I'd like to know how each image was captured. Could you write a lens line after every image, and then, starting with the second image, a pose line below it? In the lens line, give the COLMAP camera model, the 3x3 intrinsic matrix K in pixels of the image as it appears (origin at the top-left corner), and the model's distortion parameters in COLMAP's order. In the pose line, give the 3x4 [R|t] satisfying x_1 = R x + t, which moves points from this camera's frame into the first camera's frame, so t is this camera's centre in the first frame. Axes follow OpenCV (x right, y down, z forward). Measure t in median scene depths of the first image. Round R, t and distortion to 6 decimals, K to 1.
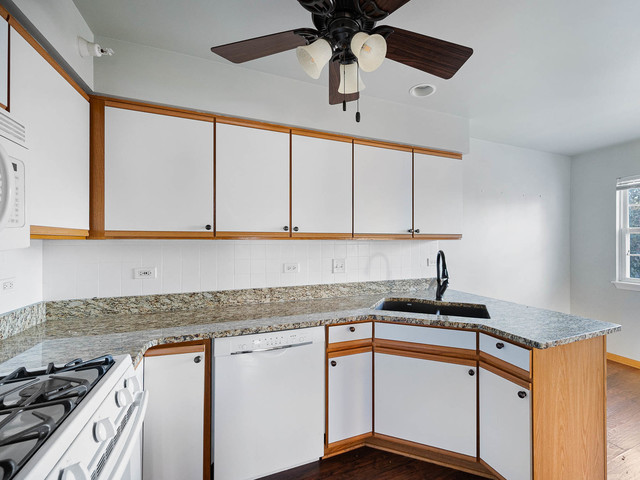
lens RADIAL K [[259.1, 0, 336.5], [0, 259.1, 243.2], [0, 0, 1]] dist [-0.001019, 0.000288]
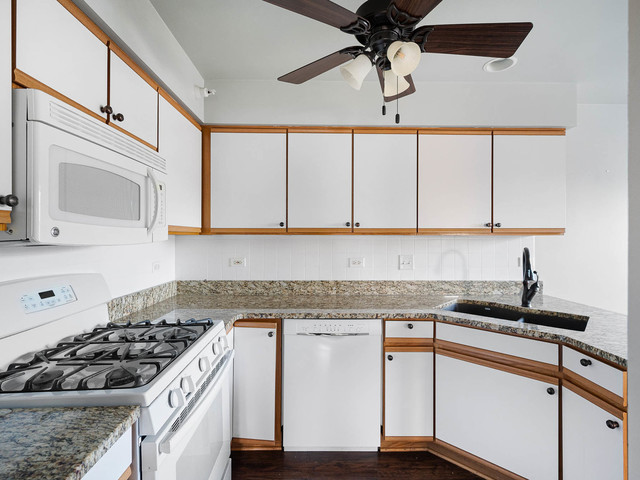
lens RADIAL K [[274.8, 0, 321.1], [0, 274.8, 240.3], [0, 0, 1]] dist [-0.001715, -0.000527]
pose [[0.934966, 0.006253, -0.354683, 0.112283], [-0.004434, 0.999973, 0.005940, 0.001750], [0.354711, -0.003981, 0.934968, -0.092627]]
